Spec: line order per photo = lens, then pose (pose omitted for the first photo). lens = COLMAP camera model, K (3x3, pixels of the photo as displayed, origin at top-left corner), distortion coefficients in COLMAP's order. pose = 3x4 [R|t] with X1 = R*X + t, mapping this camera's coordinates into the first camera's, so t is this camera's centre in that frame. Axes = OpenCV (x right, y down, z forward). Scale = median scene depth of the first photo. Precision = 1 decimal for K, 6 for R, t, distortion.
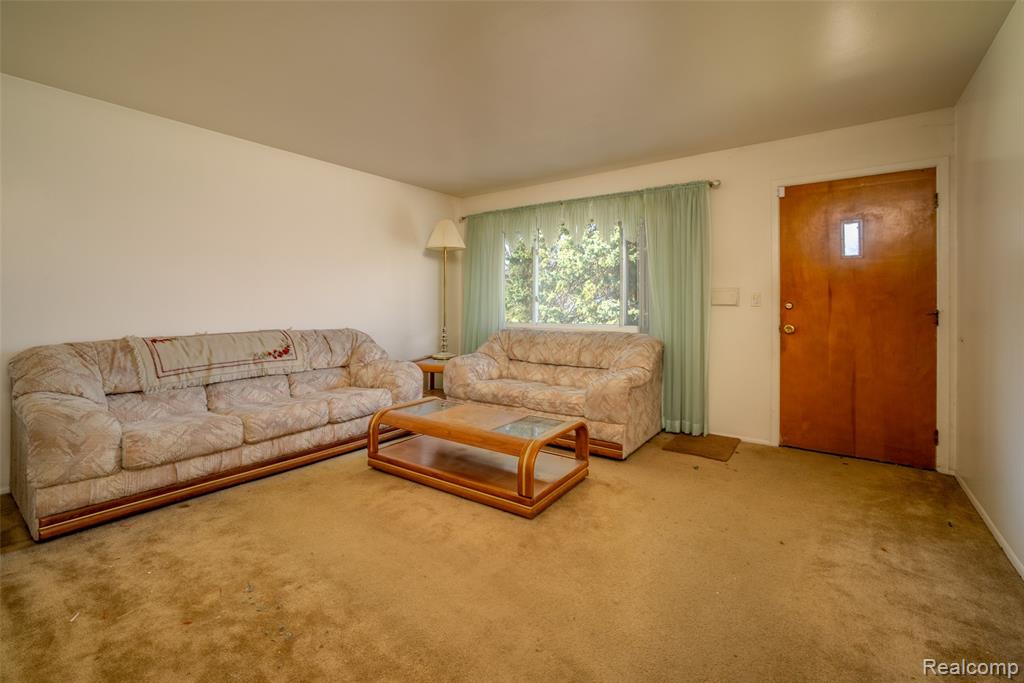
lens RADIAL K [[444.3, 0, 501.9], [0, 444.3, 305.4], [0, 0, 1]] dist [-0.022035, 0.006650]
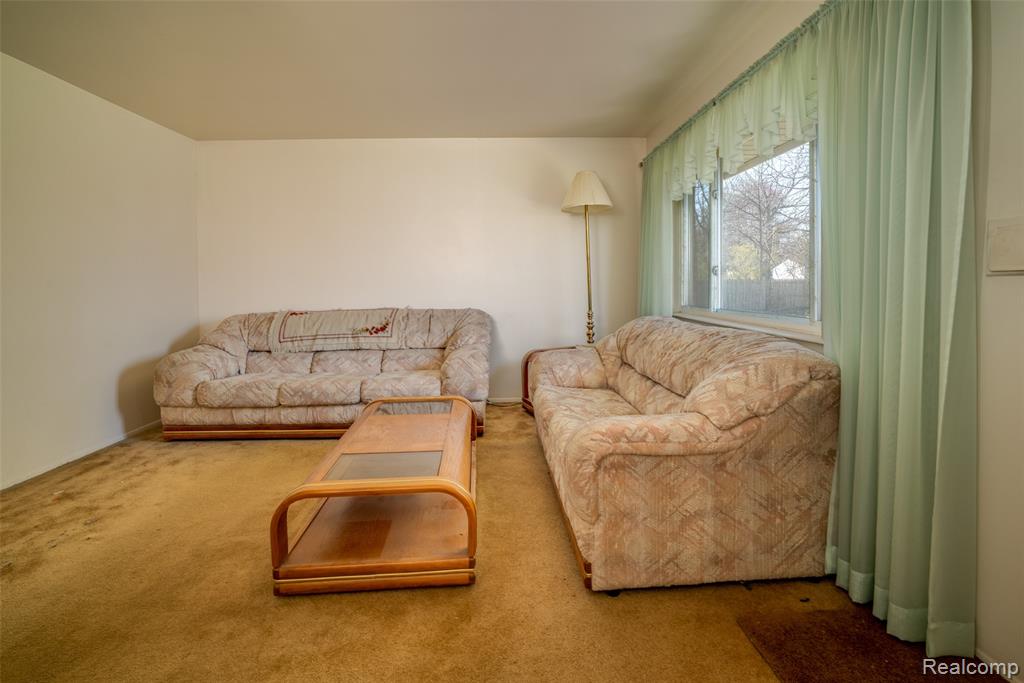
lens RADIAL K [[444.3, 0, 500.6], [0, 444.3, 297.9], [0, 0, 1]] dist [-0.022035, 0.006650]
pose [[0.636430, 0.014193, -0.771204, 0.600619], [0.012841, 0.999497, 0.028991, 0.003339], [0.771227, -0.028354, 0.635928, 0.632070]]
